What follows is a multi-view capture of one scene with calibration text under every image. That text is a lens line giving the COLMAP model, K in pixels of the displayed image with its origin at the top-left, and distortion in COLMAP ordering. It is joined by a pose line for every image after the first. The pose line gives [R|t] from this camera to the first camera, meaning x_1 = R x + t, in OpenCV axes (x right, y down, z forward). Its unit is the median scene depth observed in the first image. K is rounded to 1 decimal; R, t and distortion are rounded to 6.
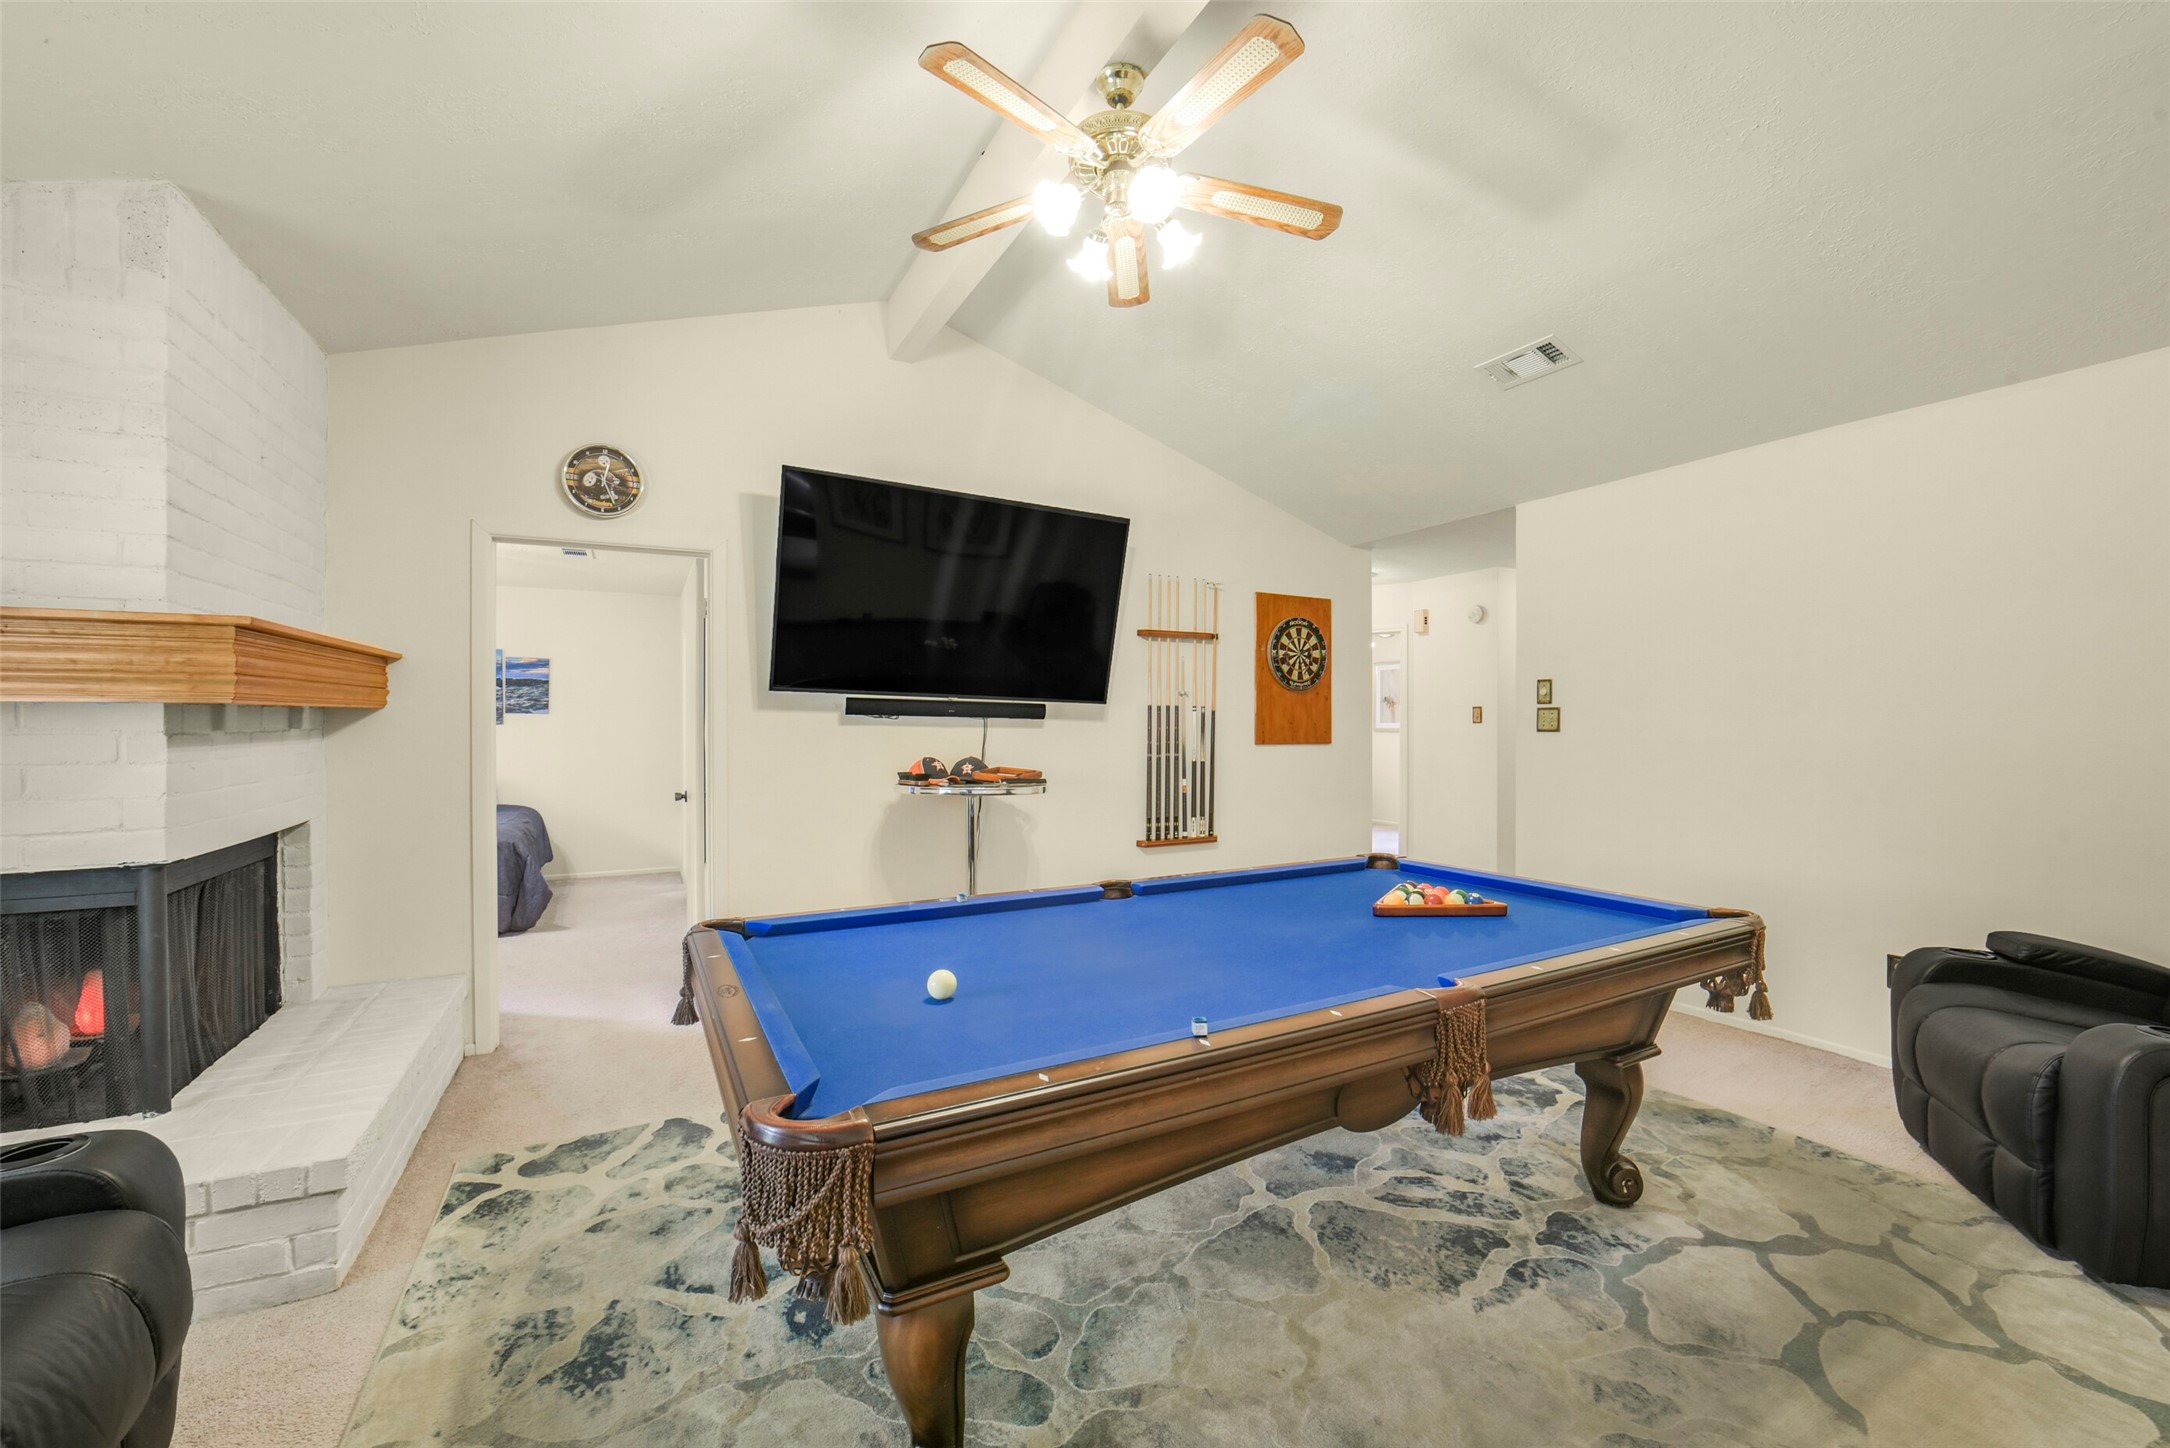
lens RADIAL K [[865.4, 0, 1096.6], [0, 865.4, 725.3], [0, 0, 1]] dist [-0.030297, 0.008277]
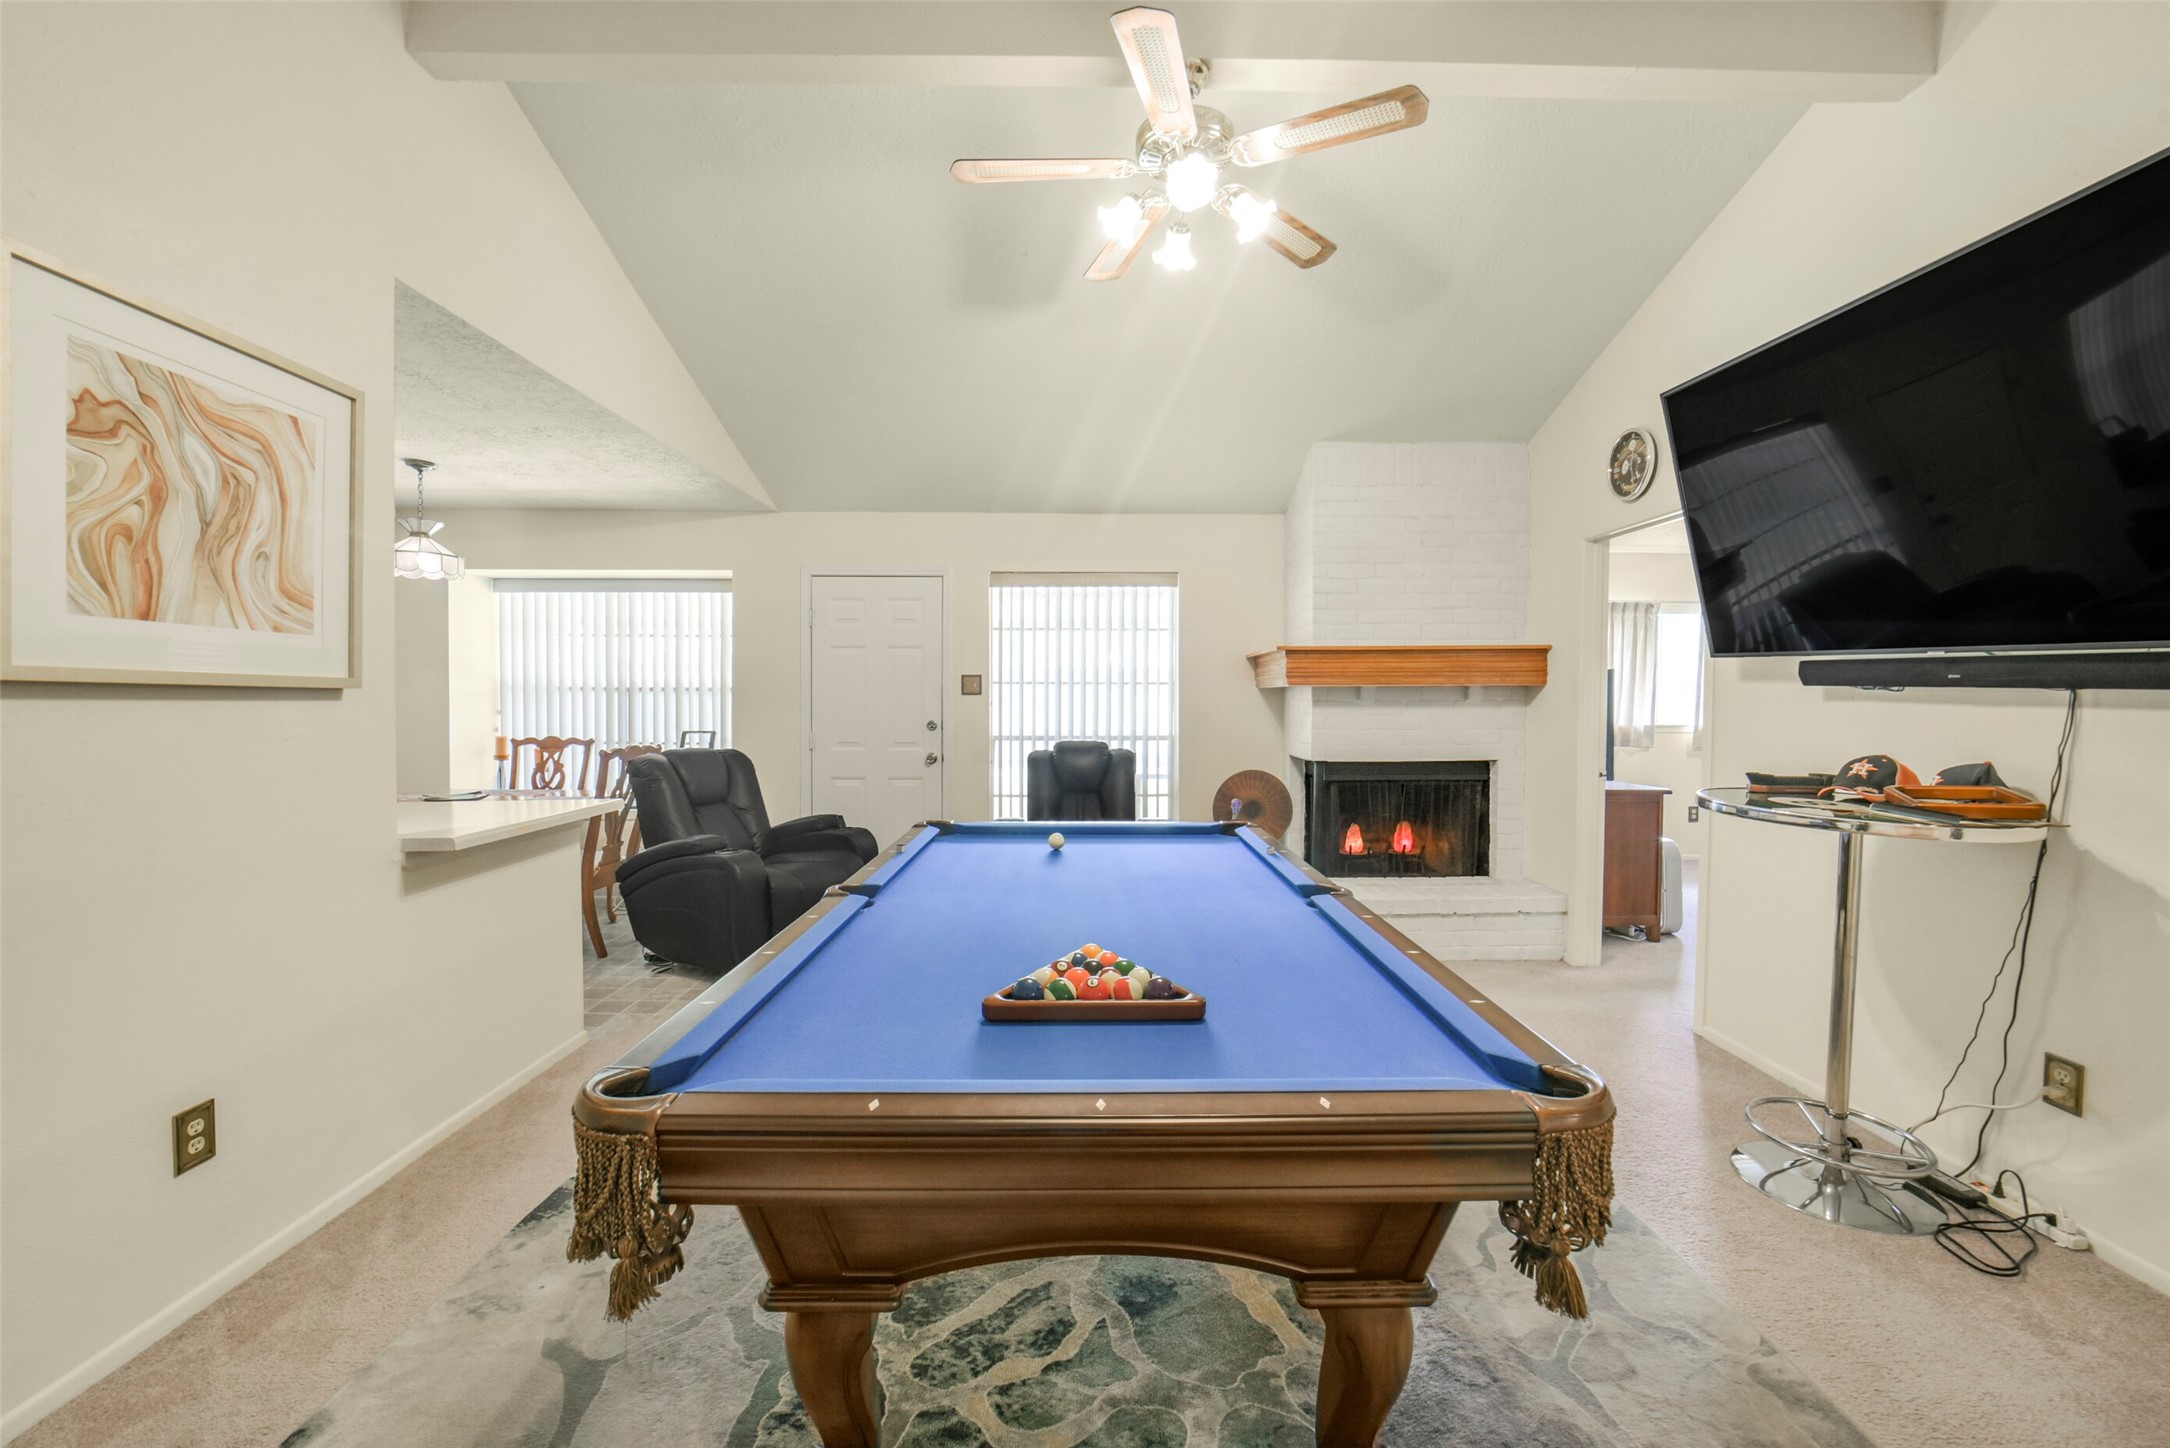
lens RADIAL K [[865.4, 0, 1089.1], [0, 865.4, 714.3], [0, 0, 1]] dist [-0.030297, 0.008277]
pose [[-0.471824, 0.019834, -0.881470, 0.940679], [-0.004295, 0.999683, 0.024793, -0.006185], [0.881682, 0.015484, -0.471589, 1.305054]]
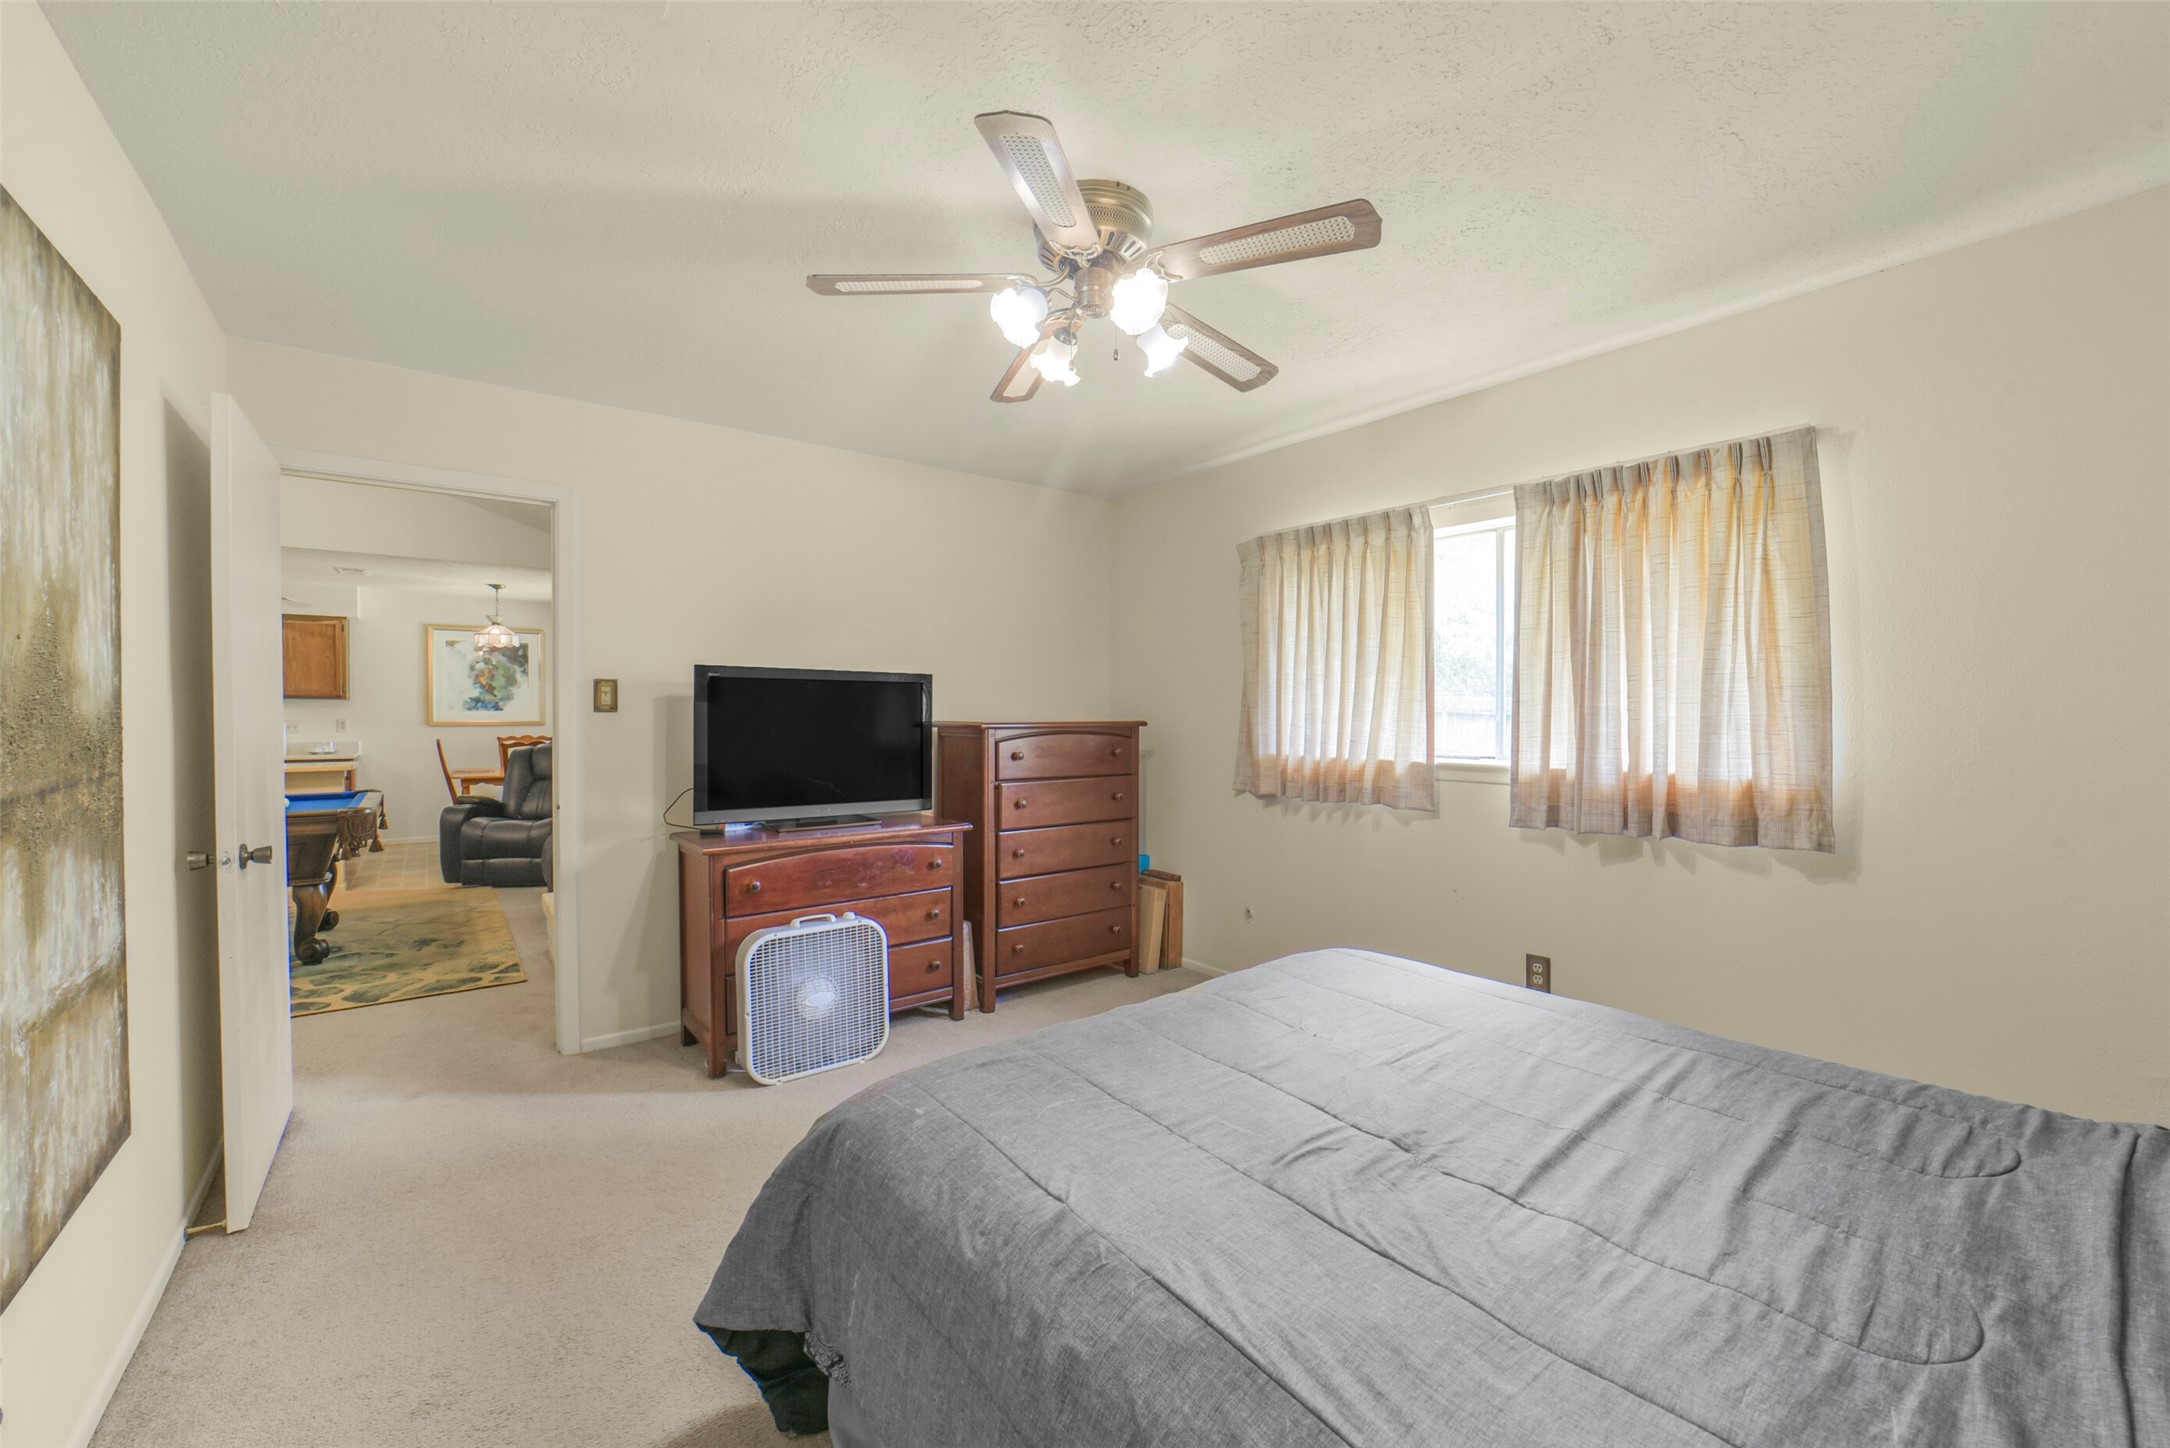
lens RADIAL K [[865.4, 0, 1086.5], [0, 865.4, 726.2], [0, 0, 1]] dist [-0.030297, 0.008277]
pose [[-0.987541, 0.006629, -0.157222, -1.572104], [0.003474, 0.999787, 0.020331, 0.004375], [0.157323, 0.019531, -0.987354, 2.792963]]
